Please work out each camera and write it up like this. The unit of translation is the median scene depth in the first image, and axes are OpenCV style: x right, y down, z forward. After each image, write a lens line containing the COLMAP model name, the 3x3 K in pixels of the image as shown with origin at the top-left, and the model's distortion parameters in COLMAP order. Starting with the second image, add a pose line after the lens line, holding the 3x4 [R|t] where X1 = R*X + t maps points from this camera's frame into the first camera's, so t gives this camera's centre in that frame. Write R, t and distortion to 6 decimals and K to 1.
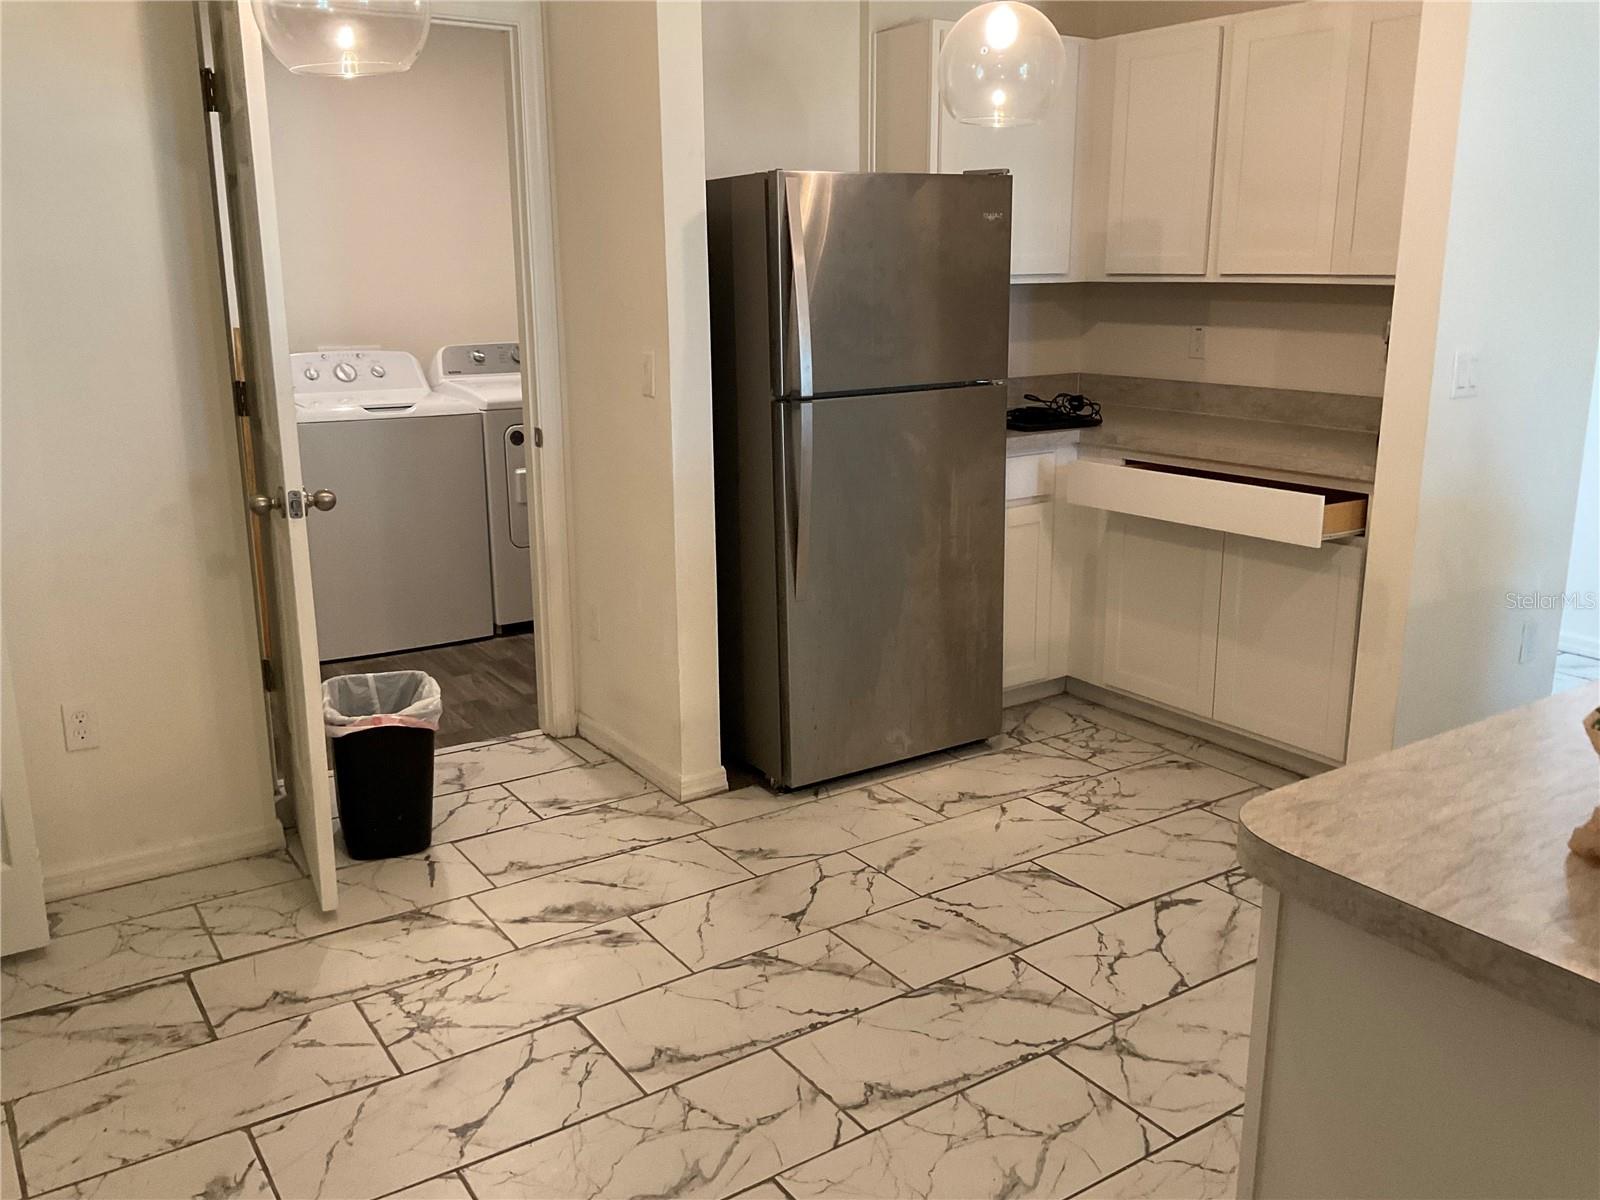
lens RADIAL K [[1340.2, 0, 783.8], [0, 1340.2, 604.0], [0, 0, 1]] dist [0.065930, -0.121849]
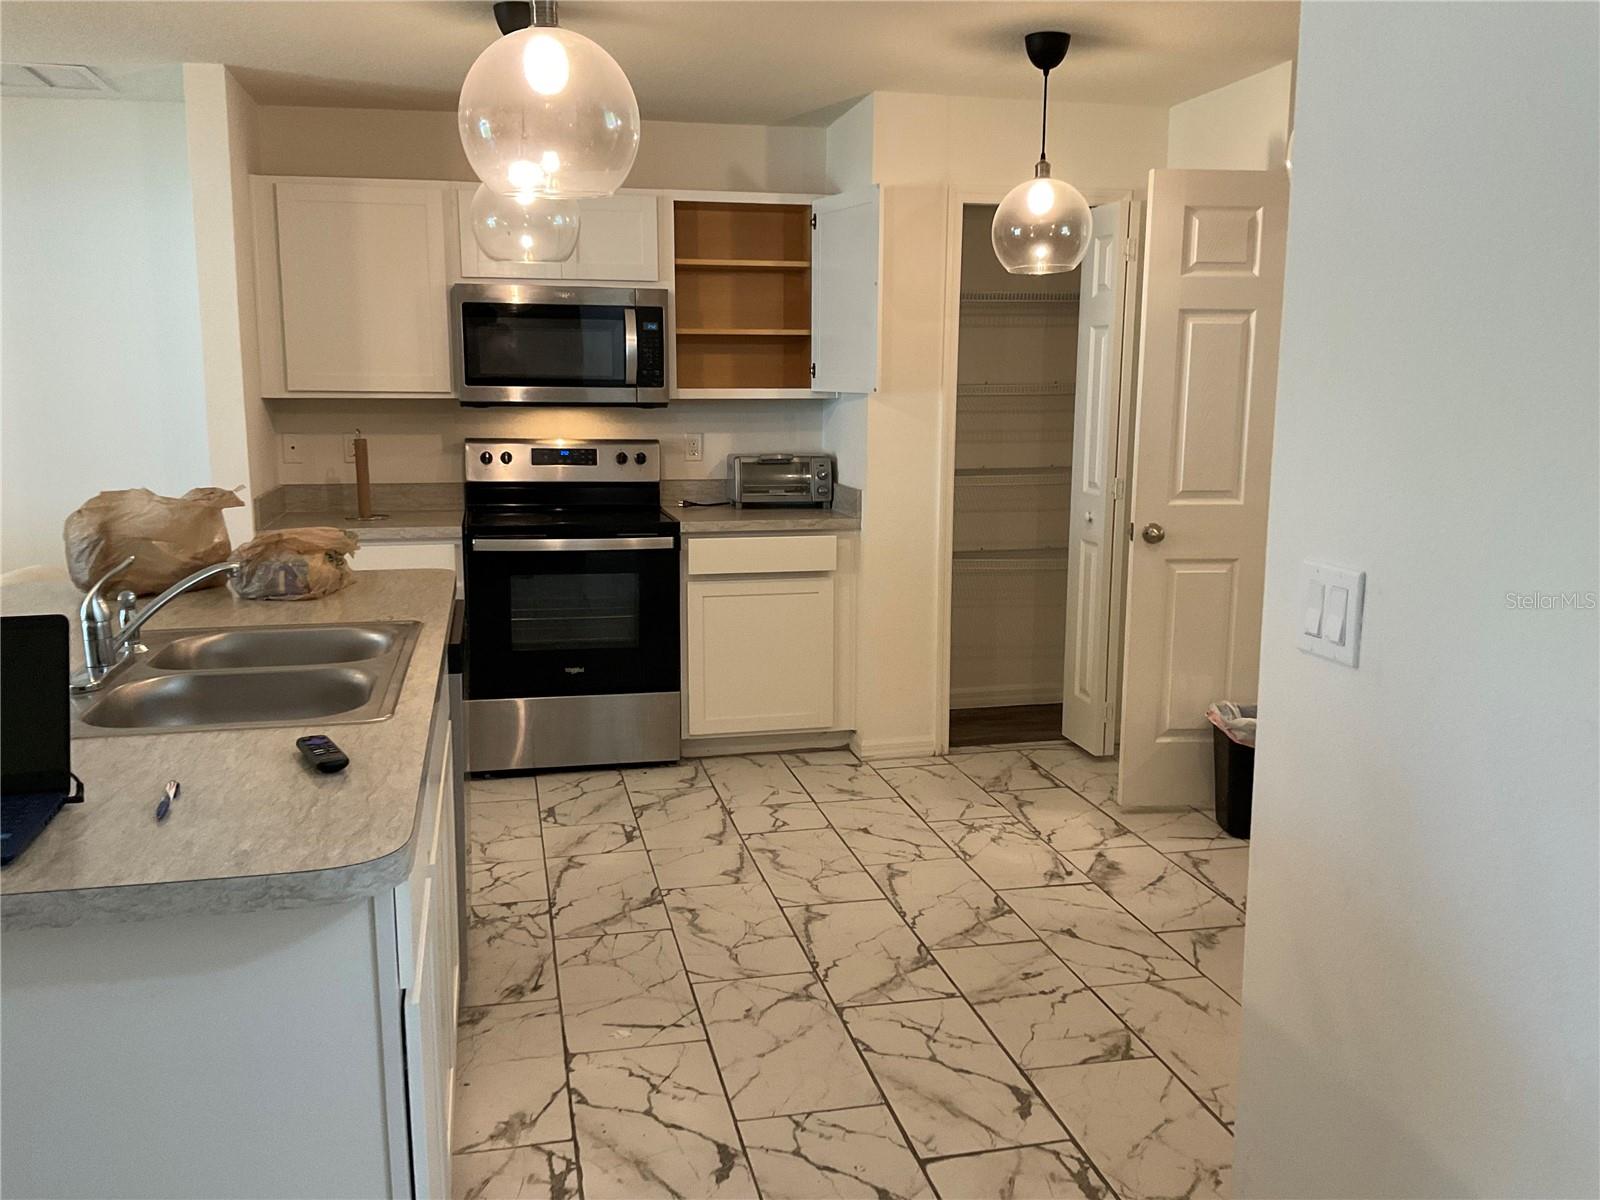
lens RADIAL K [[1340.2, 0, 799.8], [0, 1340.2, 594.1], [0, 0, 1]] dist [0.065930, -0.121849]
pose [[-0.352733, 0.156793, -0.922494, 1.124835], [-0.236631, 0.938870, 0.250056, -0.279970], [0.905309, 0.306494, -0.294069, 1.048402]]
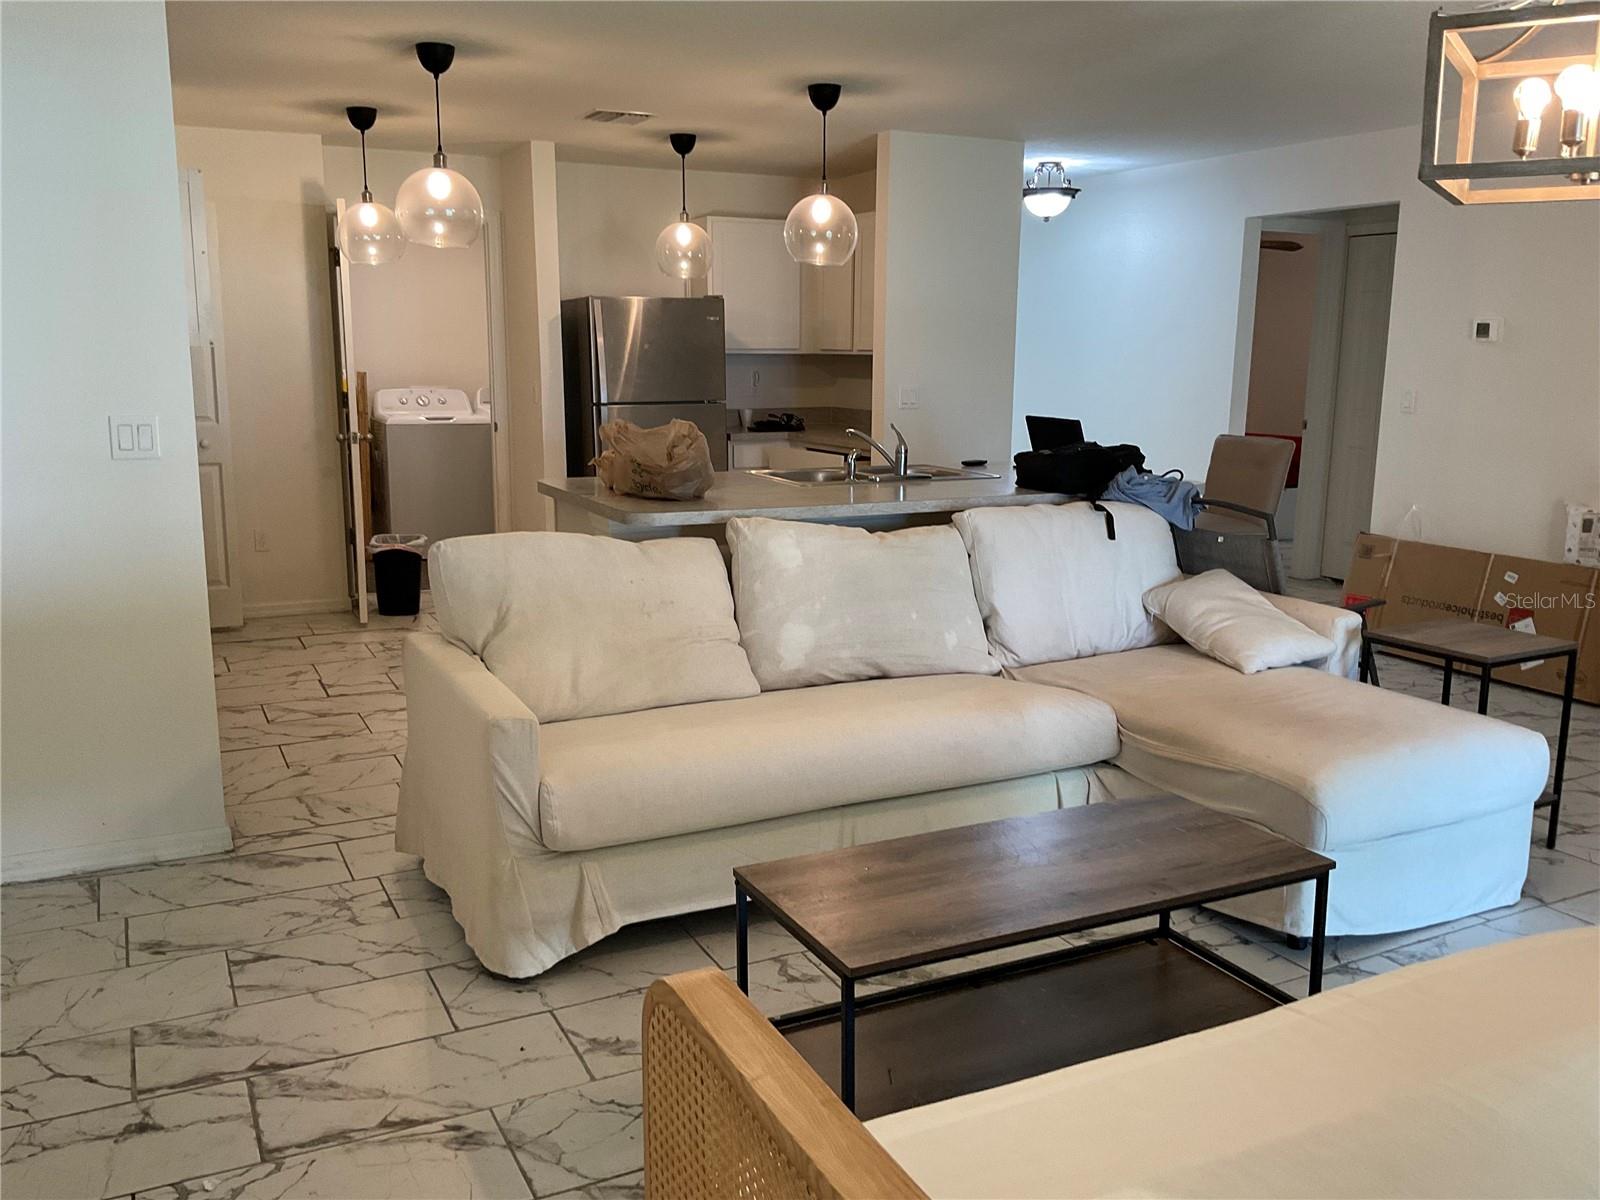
lens RADIAL K [[1340.2, 0, 814.4], [0, 1340.2, 603.4], [0, 0, 1]] dist [0.065930, -0.121849]
pose [[0.992785, 0.032741, -0.115356, 0.645015], [-0.039983, 0.997334, -0.061037, 0.294237], [0.113050, 0.065209, 0.991447, -1.100920]]
